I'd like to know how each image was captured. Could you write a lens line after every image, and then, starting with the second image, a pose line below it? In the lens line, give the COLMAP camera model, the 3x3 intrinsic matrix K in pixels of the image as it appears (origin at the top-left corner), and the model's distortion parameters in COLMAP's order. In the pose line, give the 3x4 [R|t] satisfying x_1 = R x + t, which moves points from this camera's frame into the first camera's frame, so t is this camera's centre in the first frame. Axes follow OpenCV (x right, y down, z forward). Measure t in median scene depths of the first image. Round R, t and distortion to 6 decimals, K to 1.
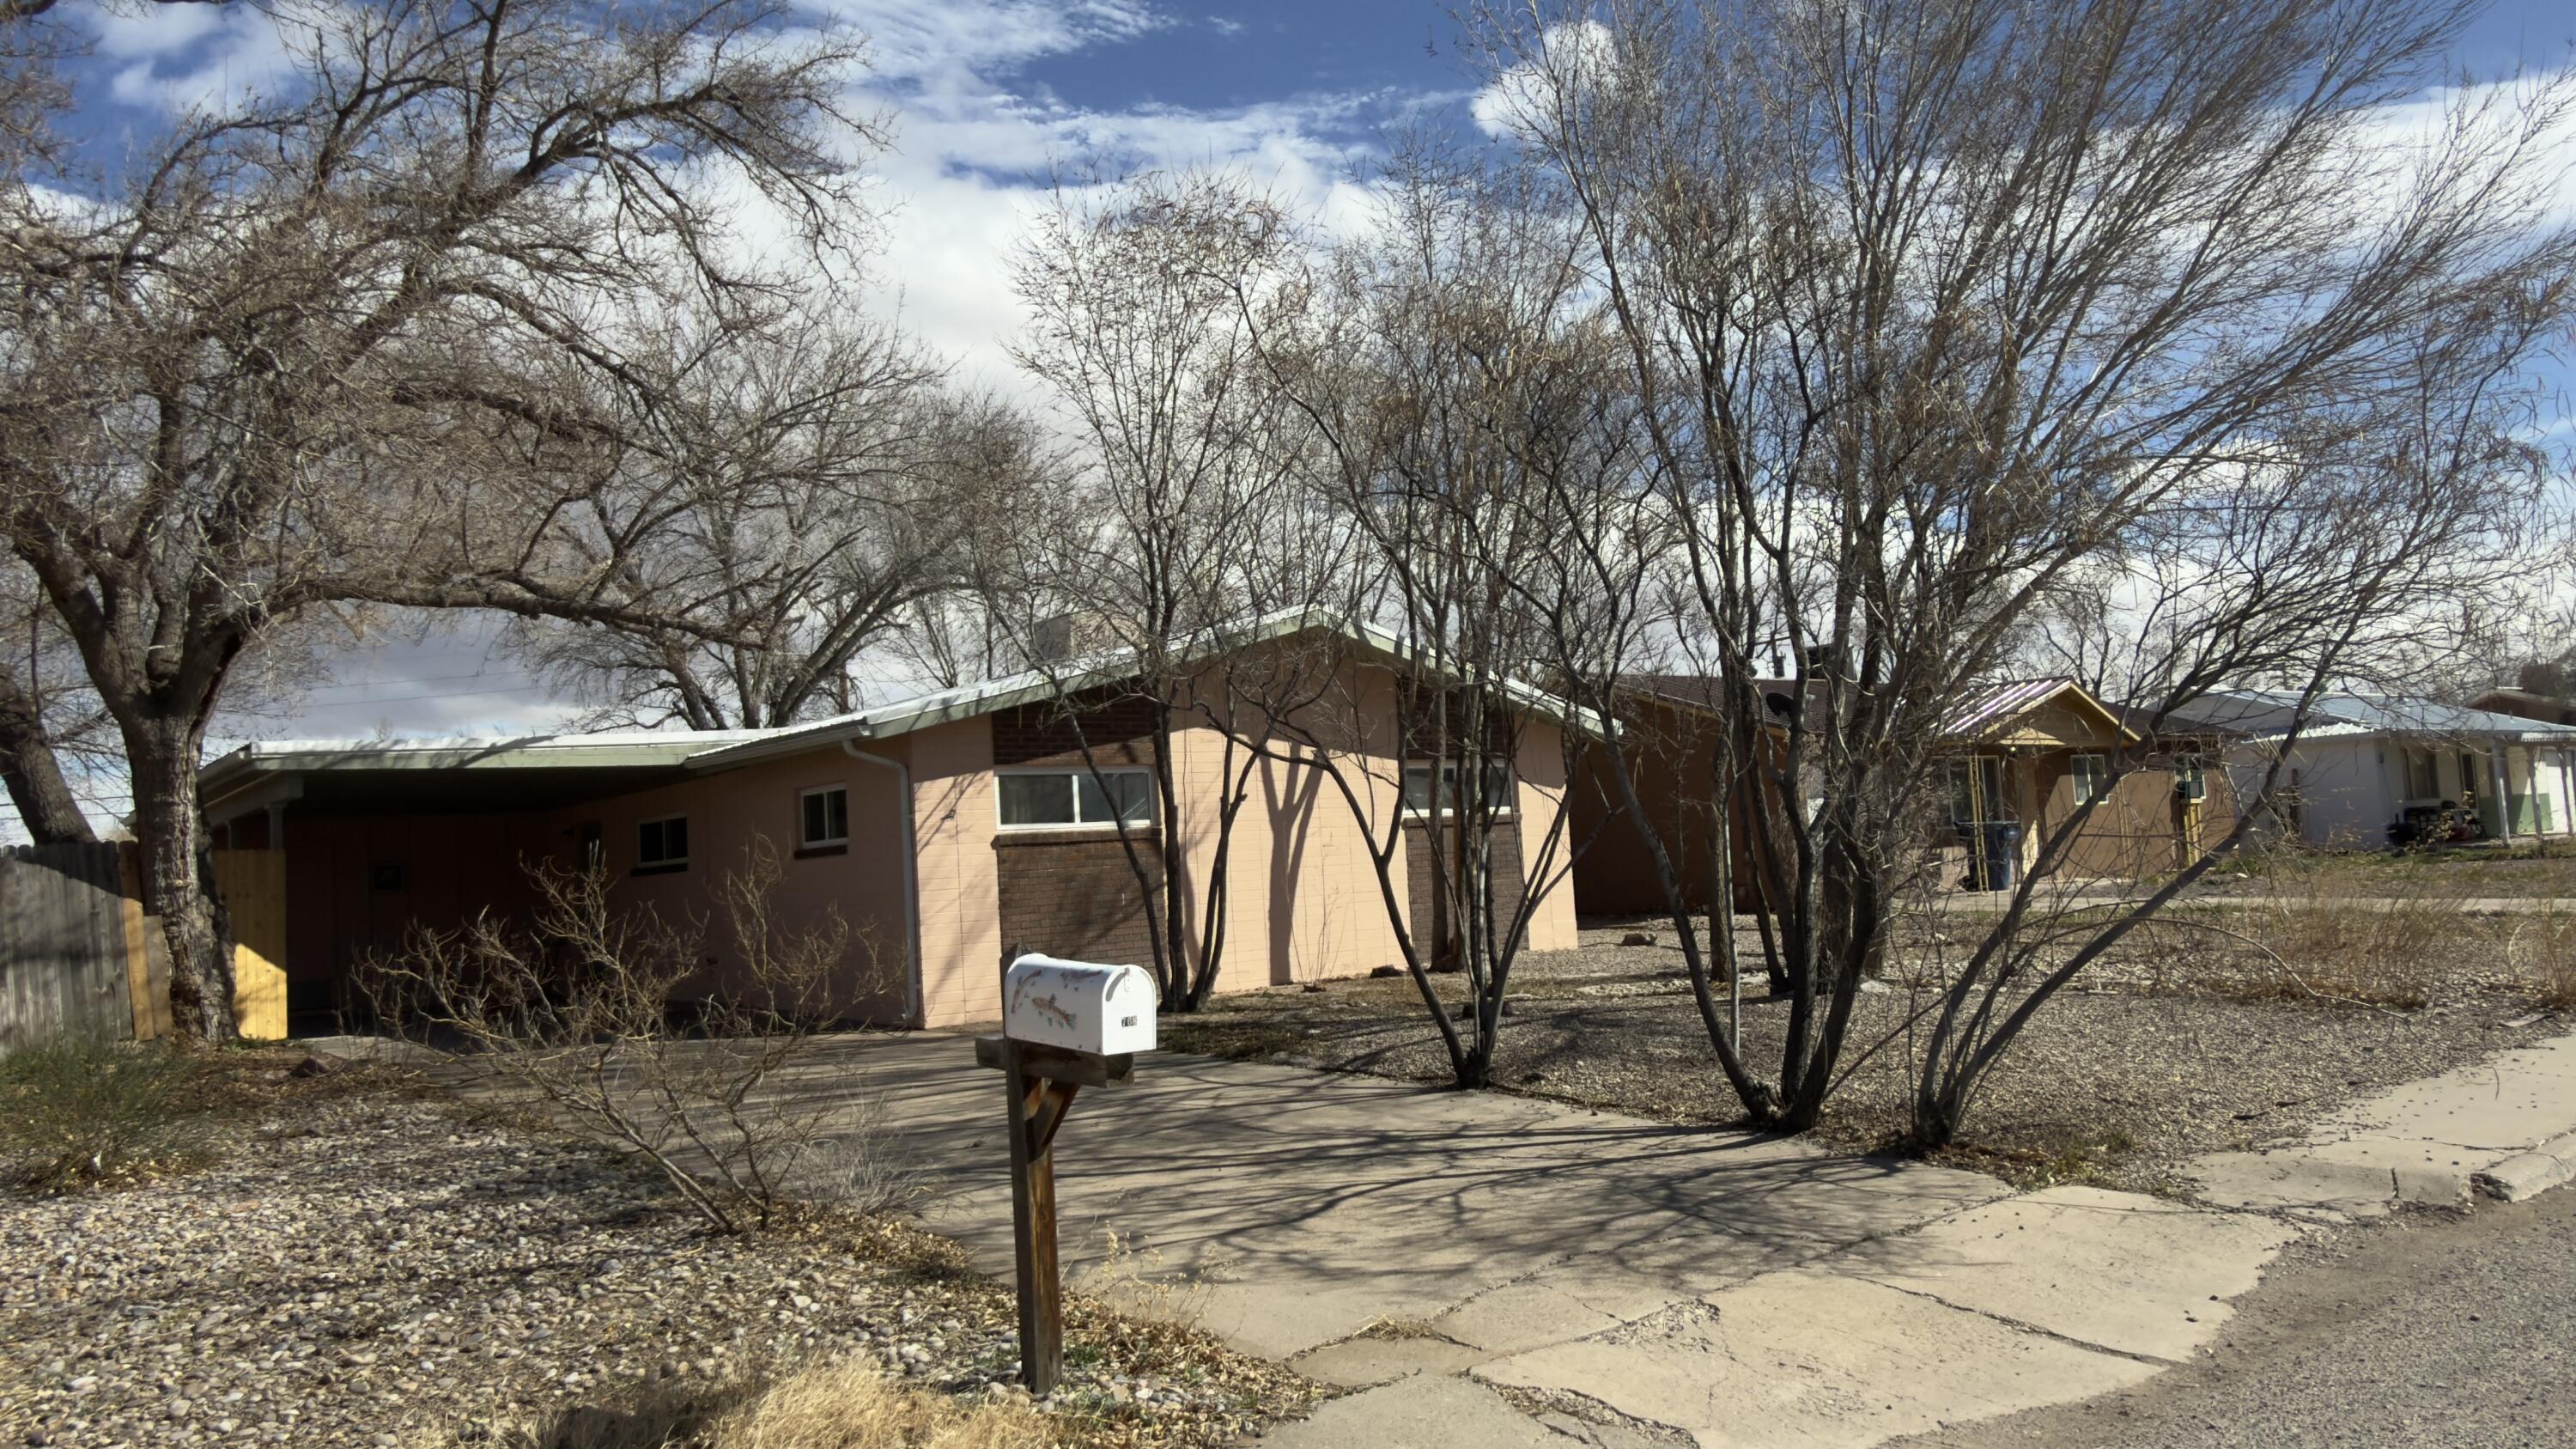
lens RADIAL K [[1738.2, 0, 1288.0], [0, 1738.2, 724.5], [0, 0, 1]] dist [-0.003323, -0.001073]
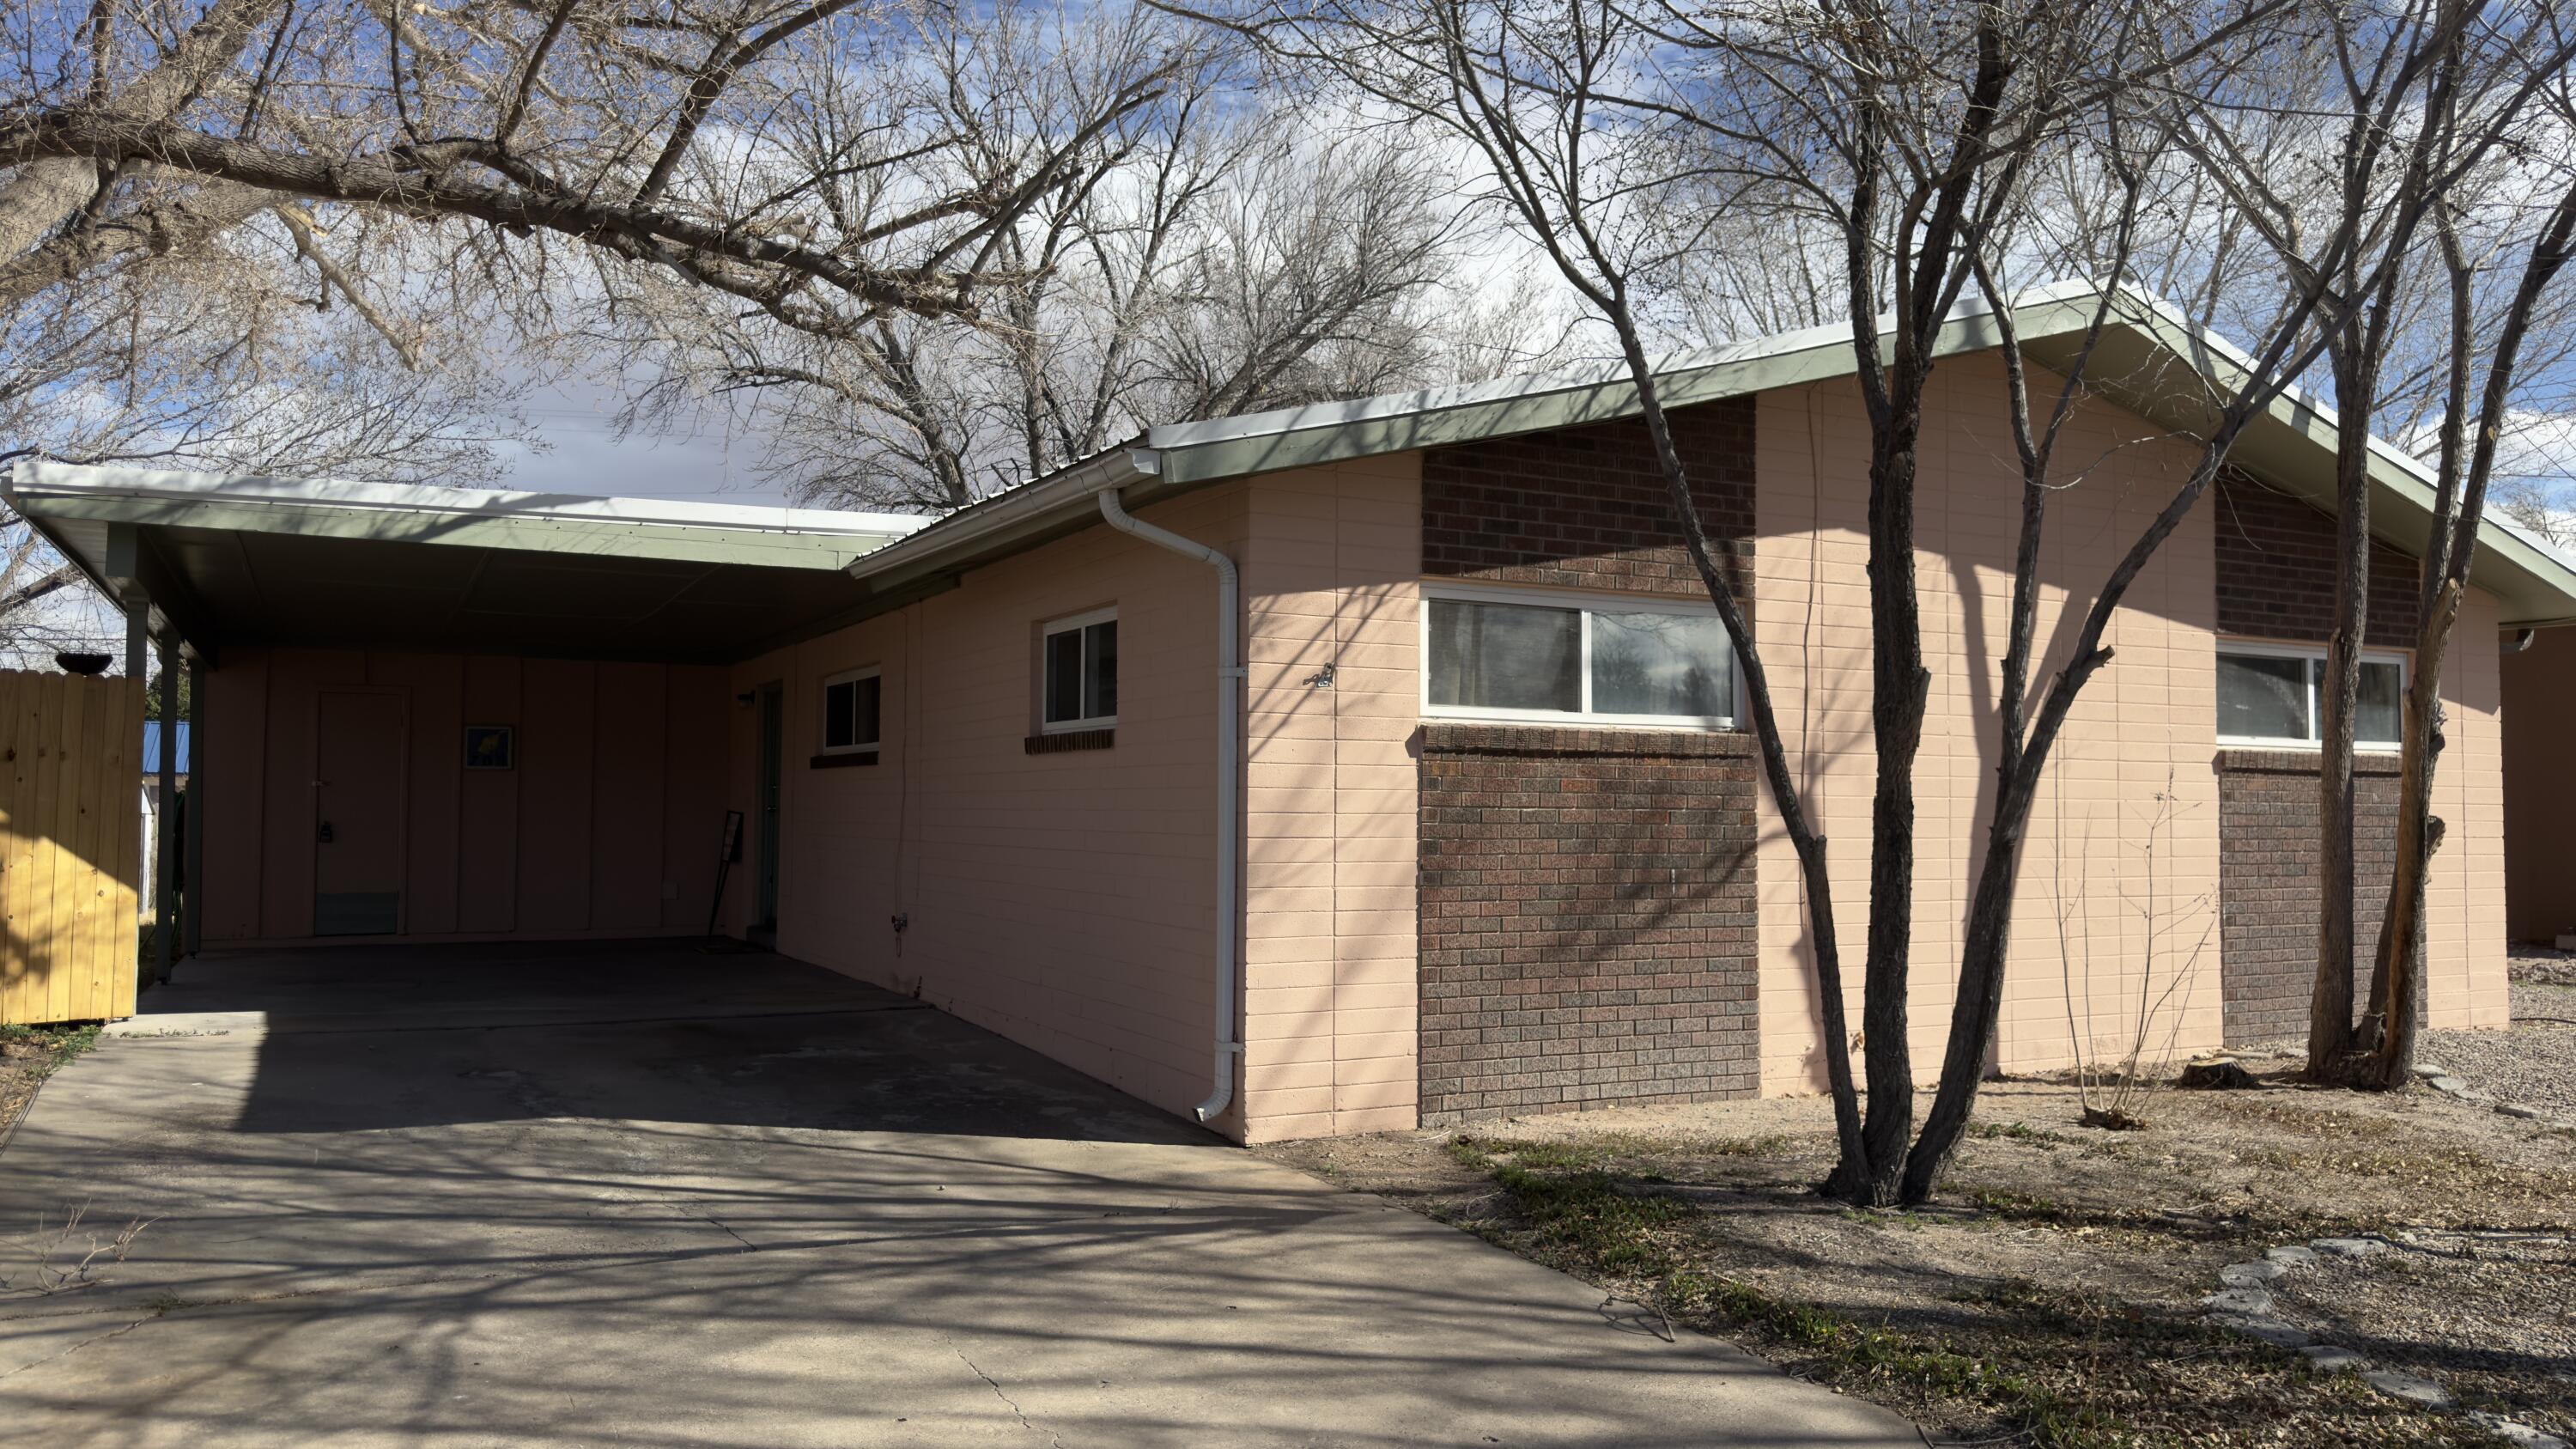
lens RADIAL K [[1792.7, 0, 1285.4], [0, 1792.7, 712.5], [0, 0, 1]] dist [0.114223, -0.131702]
pose [[0.978140, 0.060386, -0.198987, -0.107319], [-0.053960, 0.997836, 0.037566, 0.044029], [0.200824, -0.026008, 0.979282, 0.523690]]
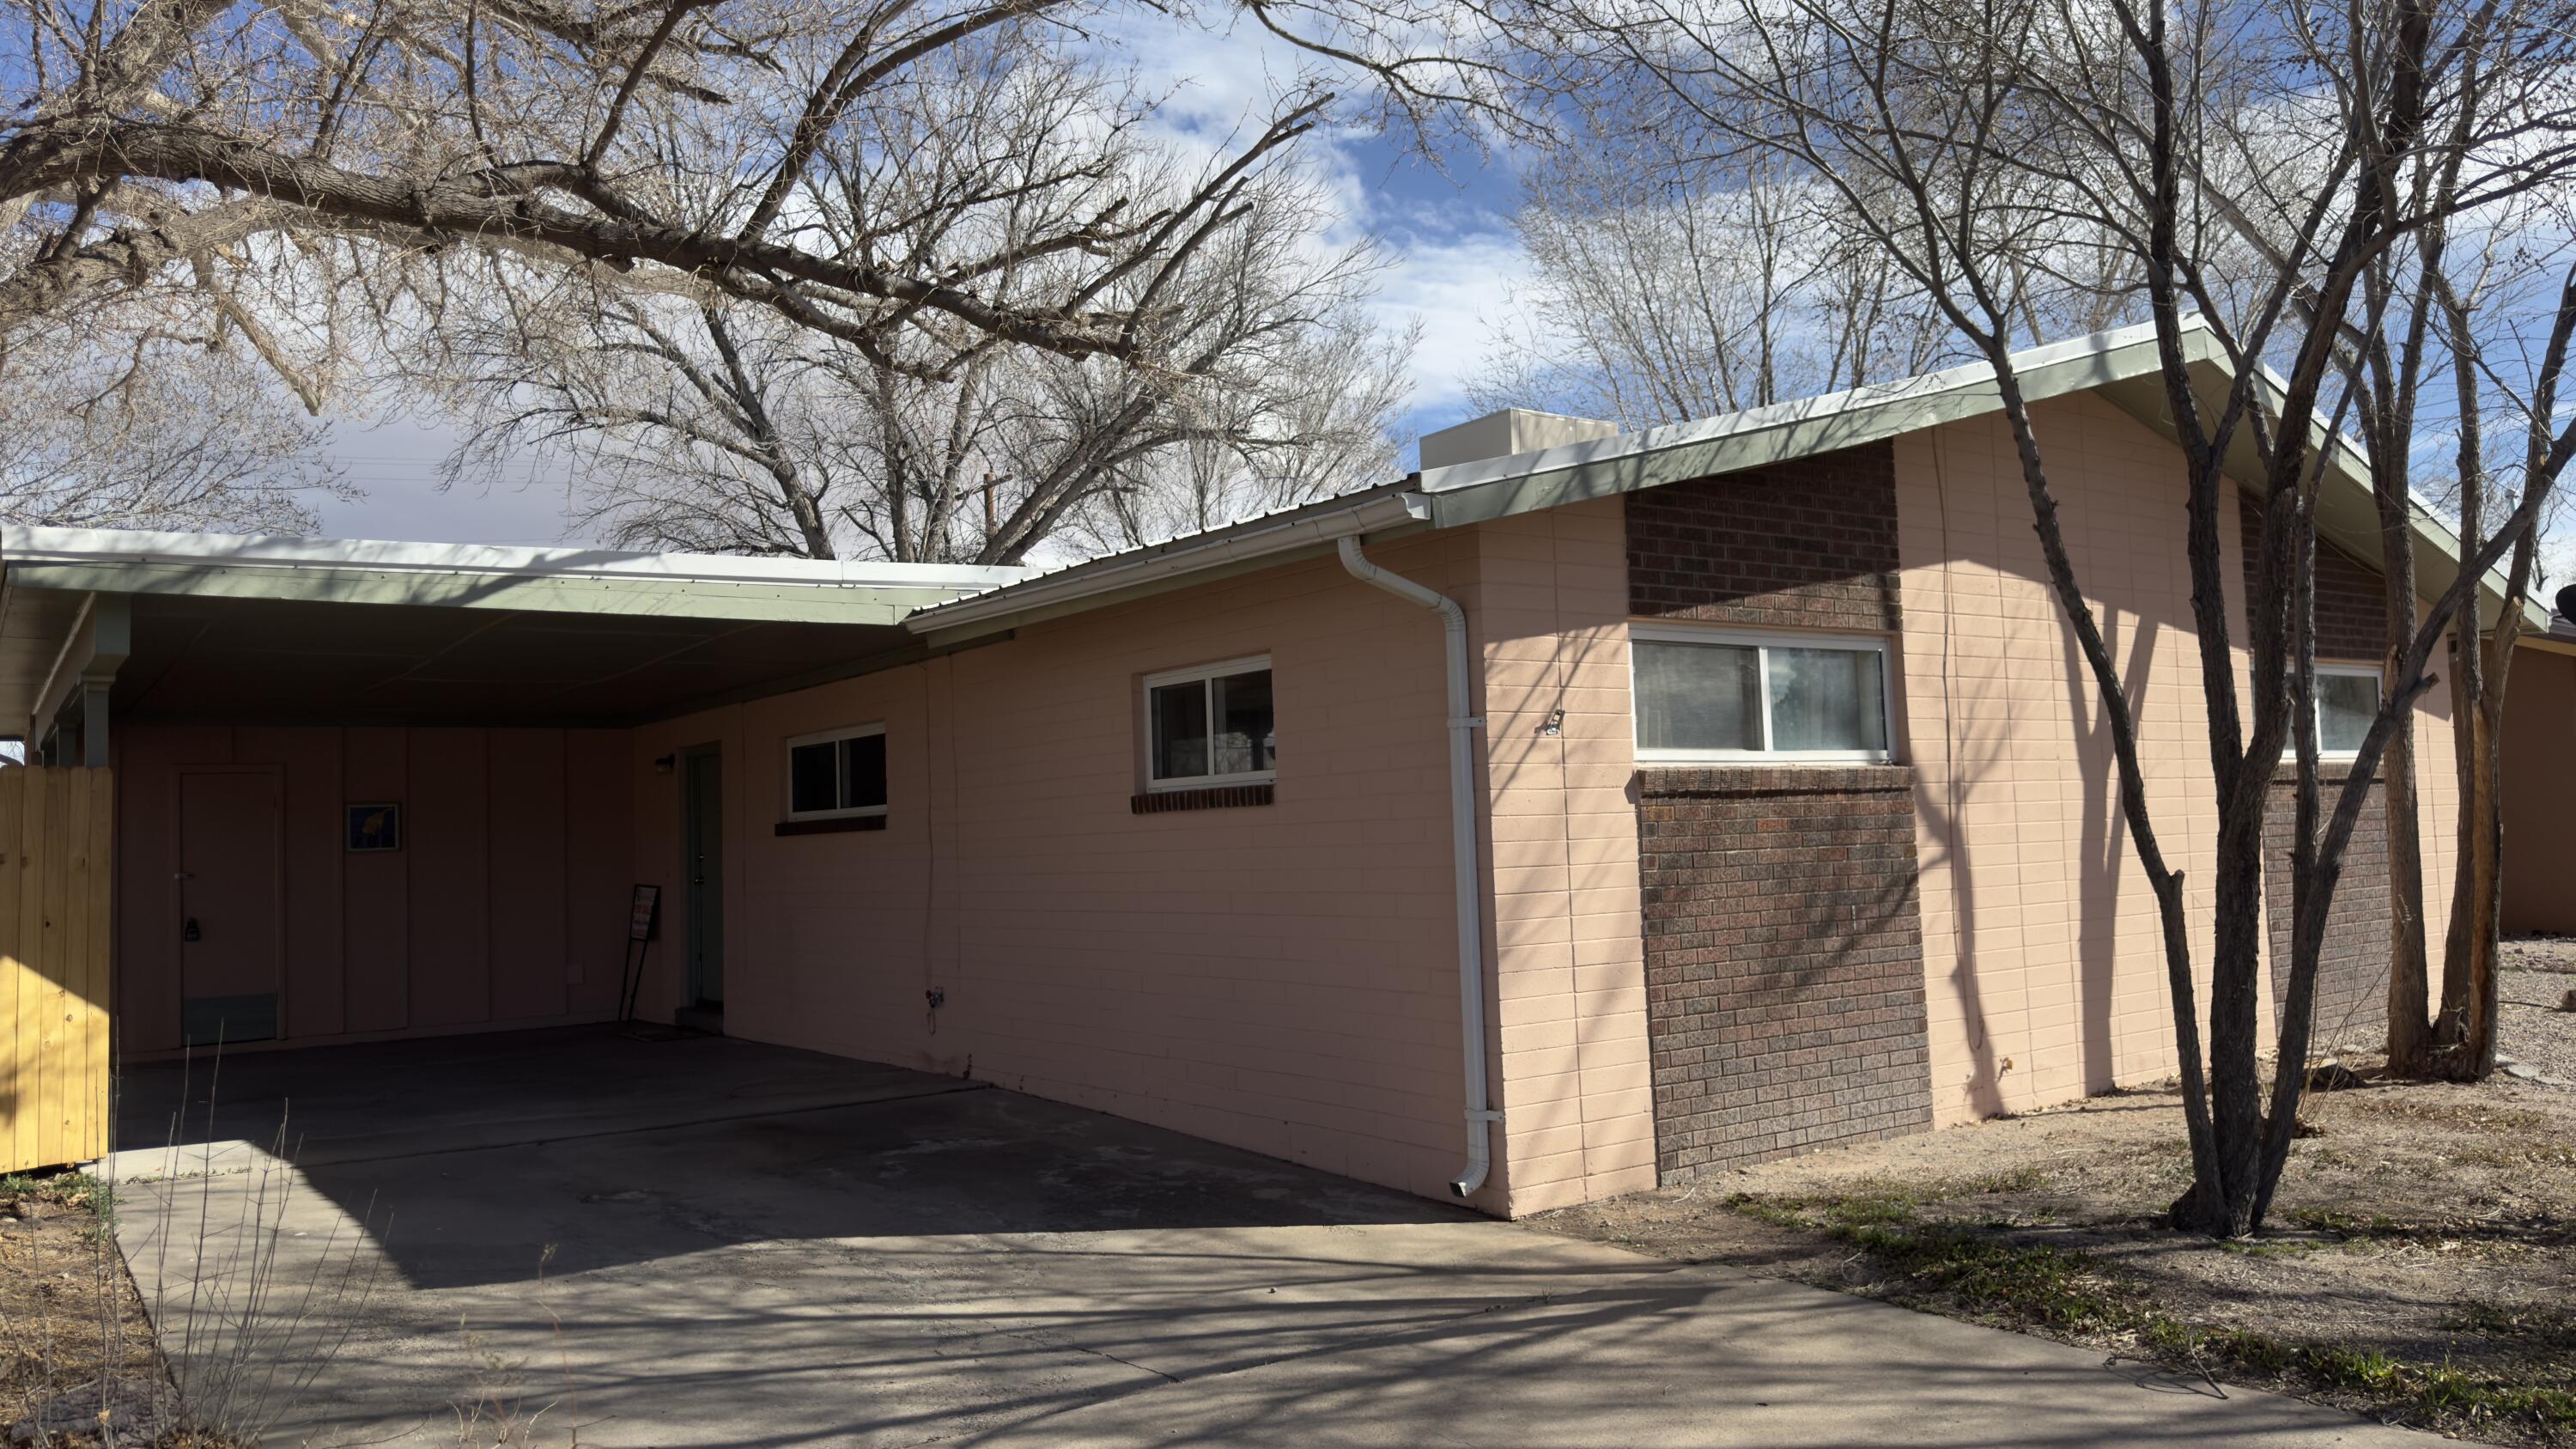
lens RADIAL K [[1792.7, 0, 1285.4], [0, 1792.7, 712.5], [0, 0, 1]] dist [0.114223, -0.131702]
pose [[0.998544, 0.024581, -0.048022, -0.234252], [-0.024003, 0.999633, 0.012588, 0.044726], [0.048314, -0.011417, 0.998767, 0.527987]]
